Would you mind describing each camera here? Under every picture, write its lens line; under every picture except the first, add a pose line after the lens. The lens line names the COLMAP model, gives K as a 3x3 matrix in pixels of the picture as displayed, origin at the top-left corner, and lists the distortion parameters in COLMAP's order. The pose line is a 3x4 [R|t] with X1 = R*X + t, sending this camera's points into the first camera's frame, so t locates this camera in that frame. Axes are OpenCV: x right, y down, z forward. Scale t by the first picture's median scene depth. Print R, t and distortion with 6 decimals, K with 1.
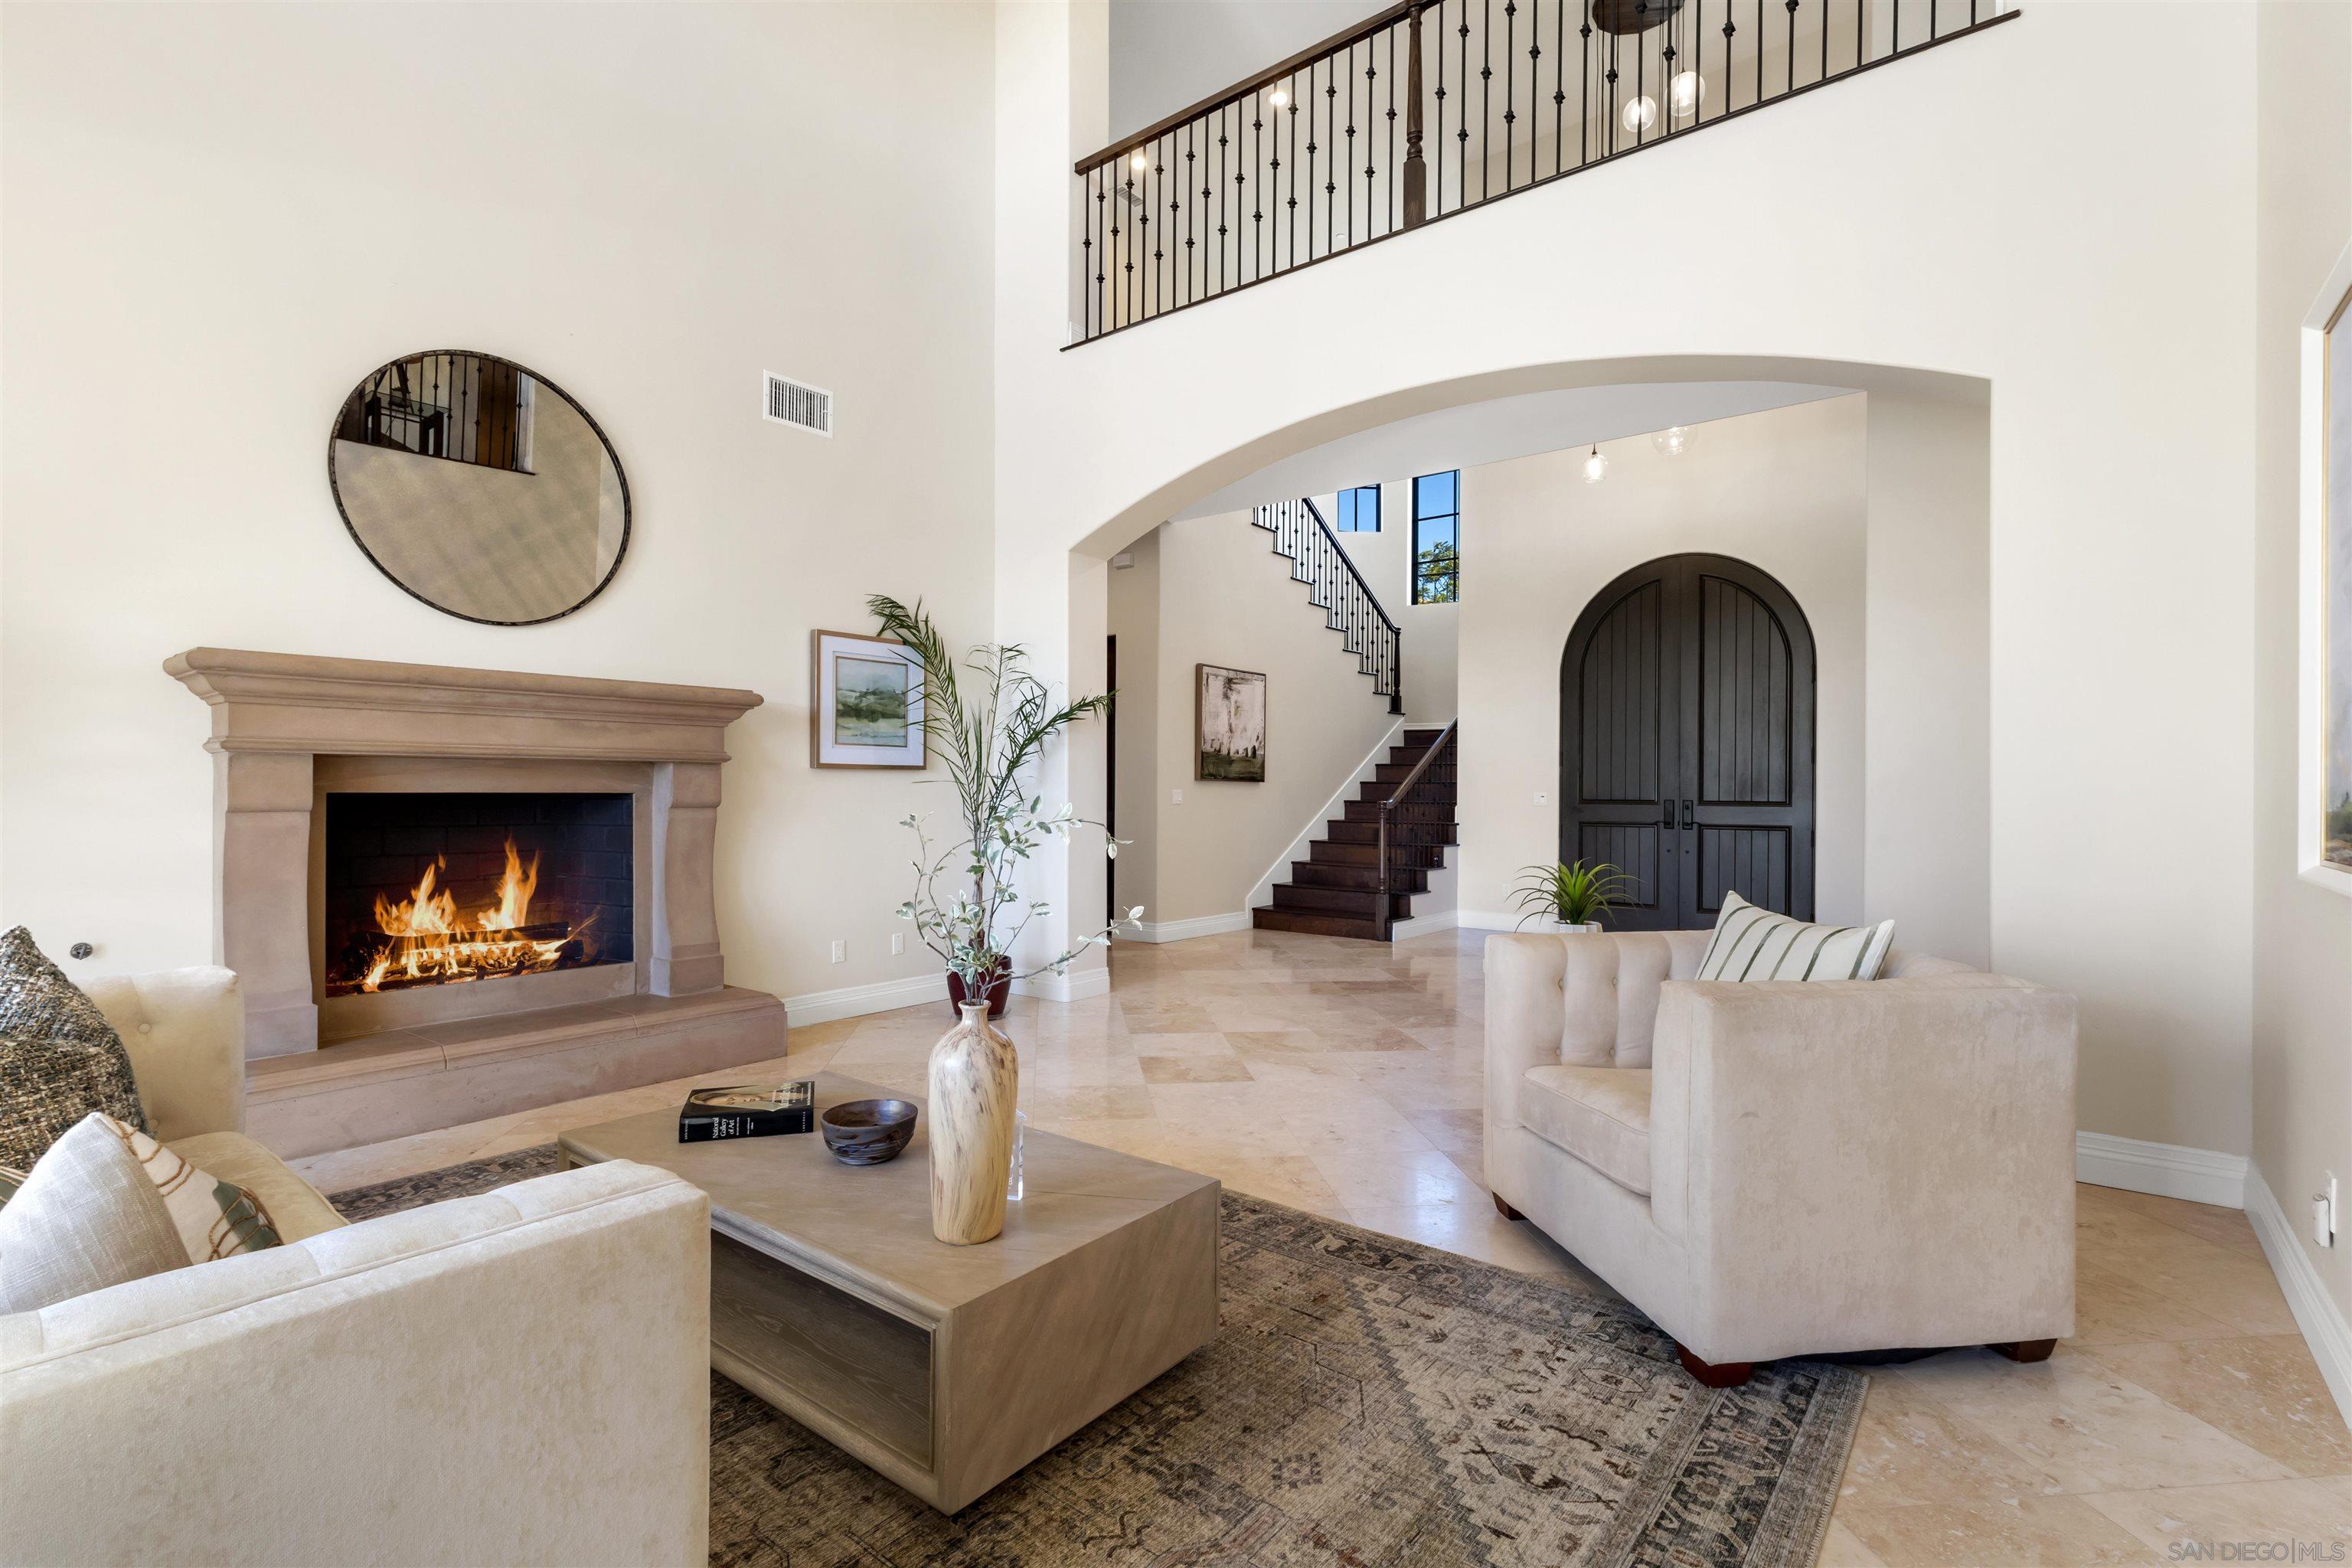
lens RADIAL K [[1084.4, 0, 1172.6], [0, 1084.4, 793.5], [0, 0, 1]] dist [0.005774, 0.000005]
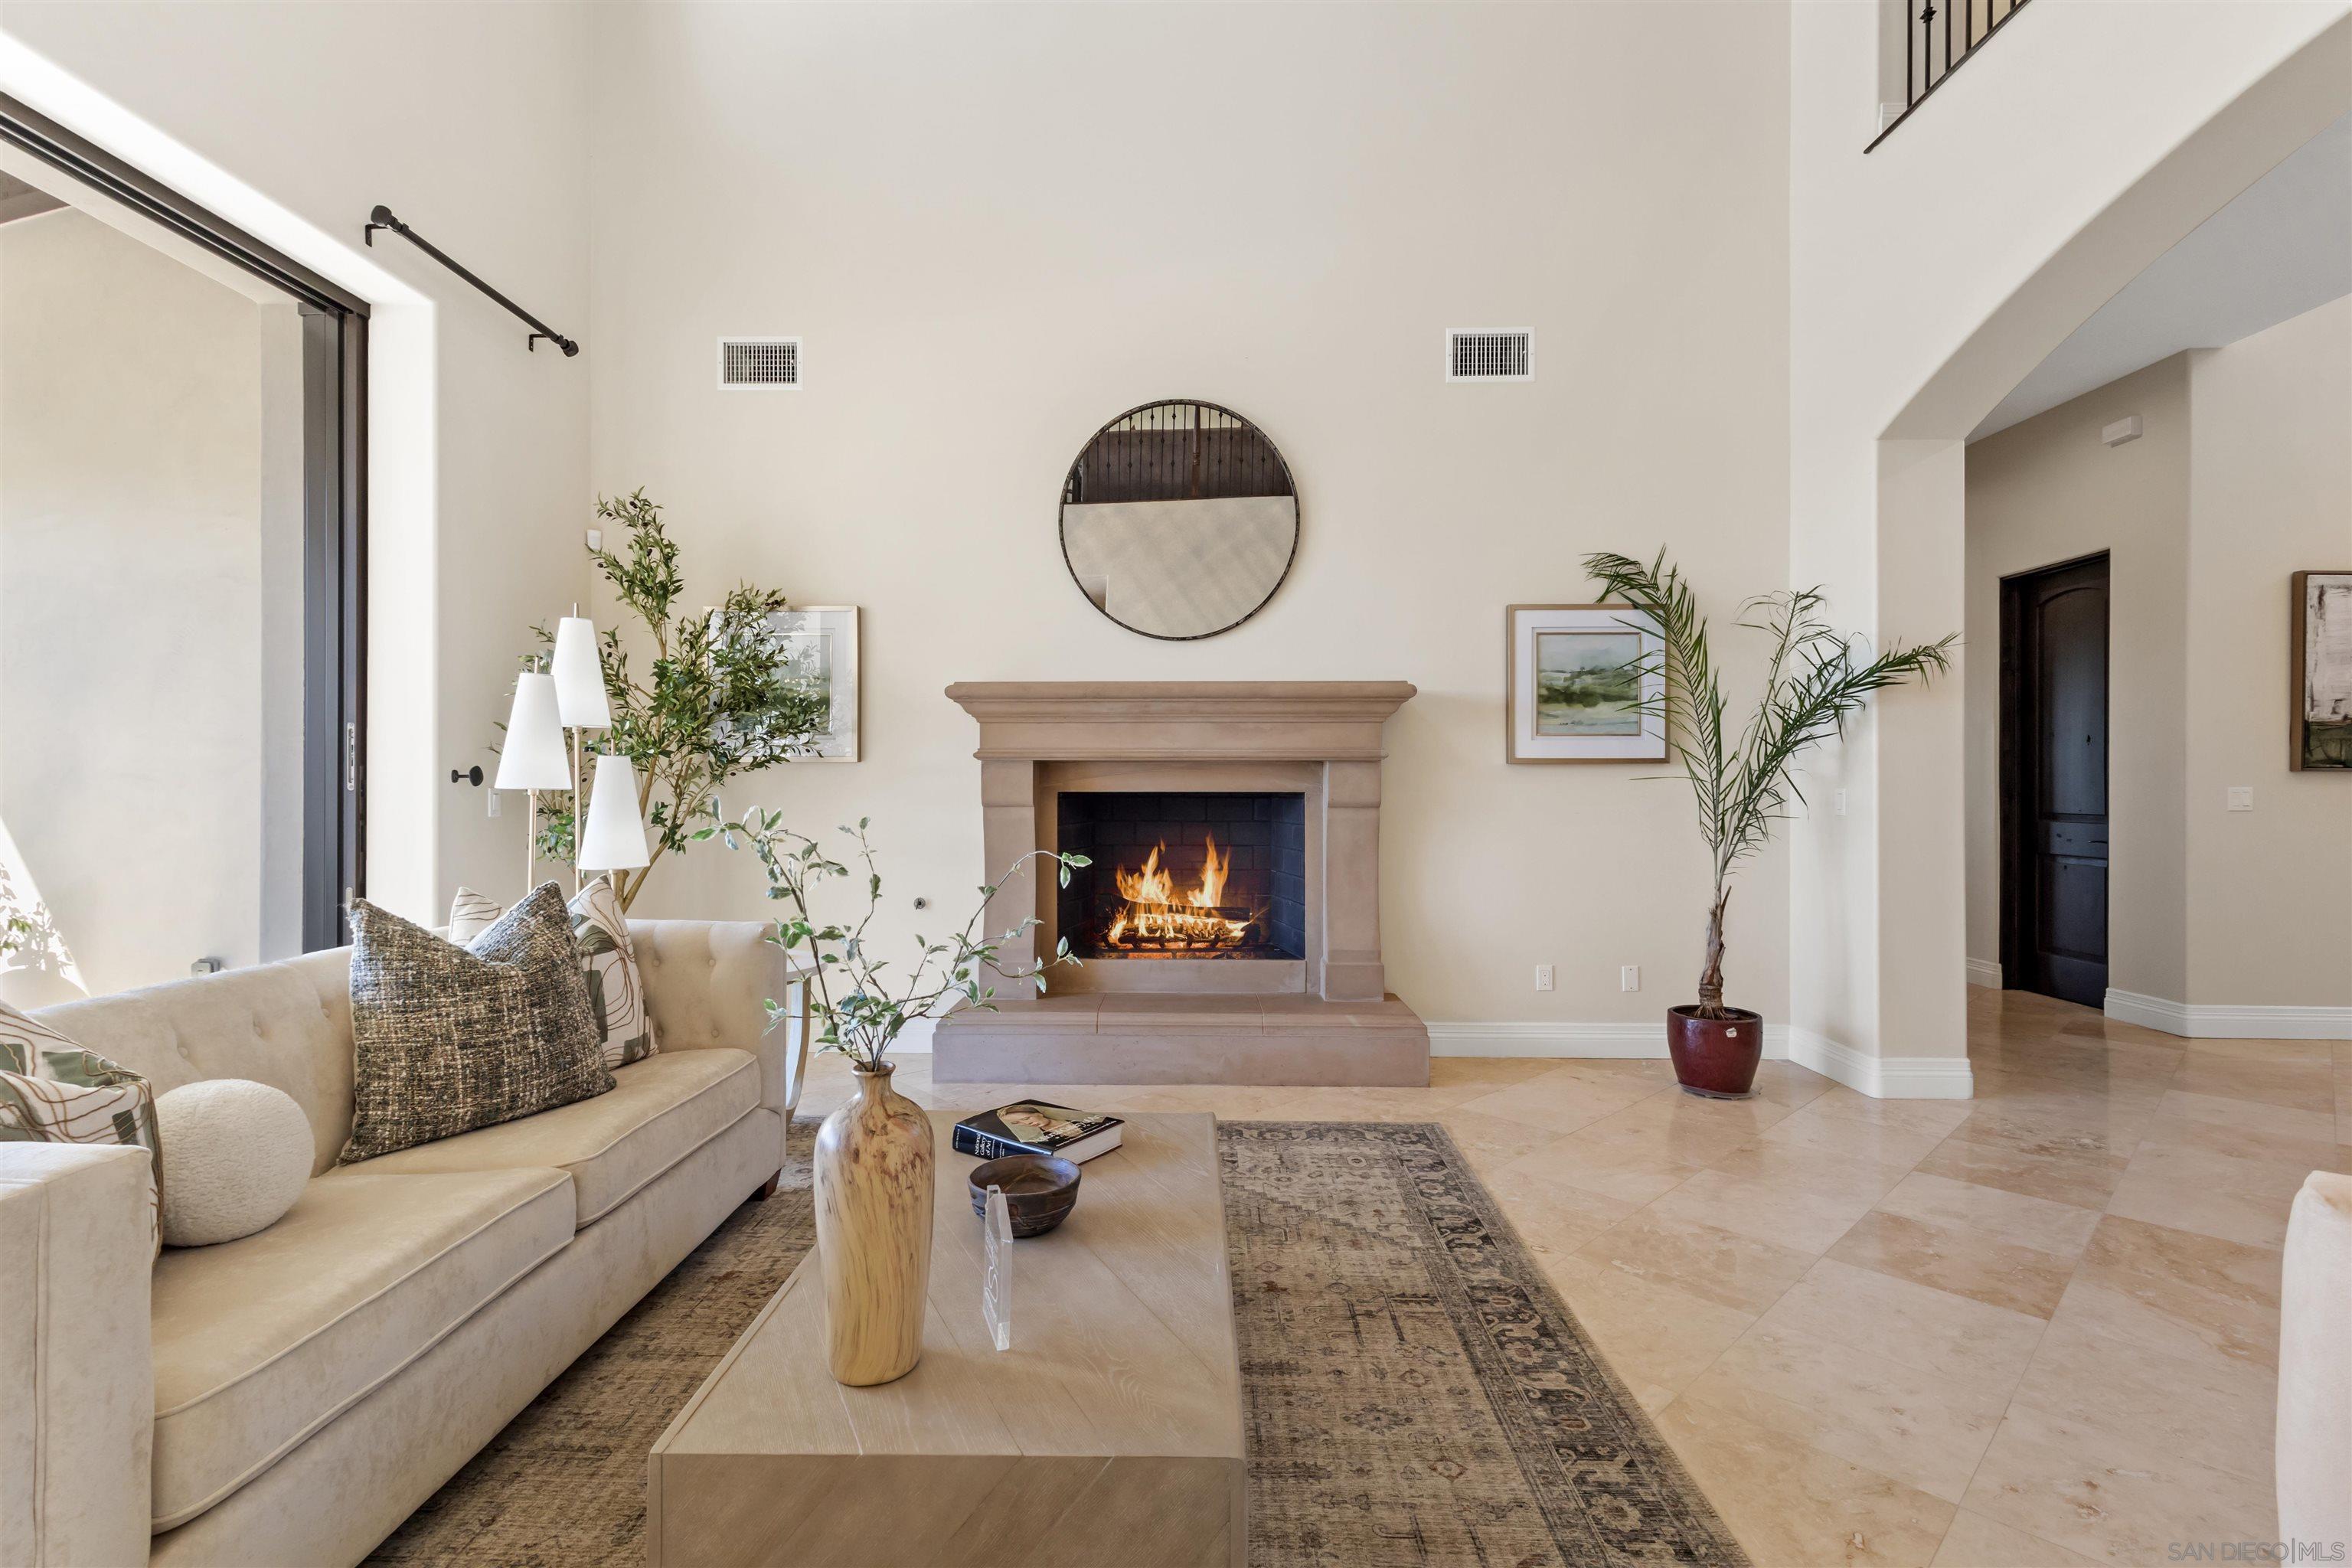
lens RADIAL K [[1084.4, 0, 1269.5], [0, 1084.4, 785.0], [0, 0, 1]] dist [0.005774, 0.000005]
pose [[0.605633, -0.006057, -0.795721, 0.276739], [-0.001334, 0.999962, -0.008627, 0.001603], [0.795743, 0.006286, 0.605602, 0.356755]]
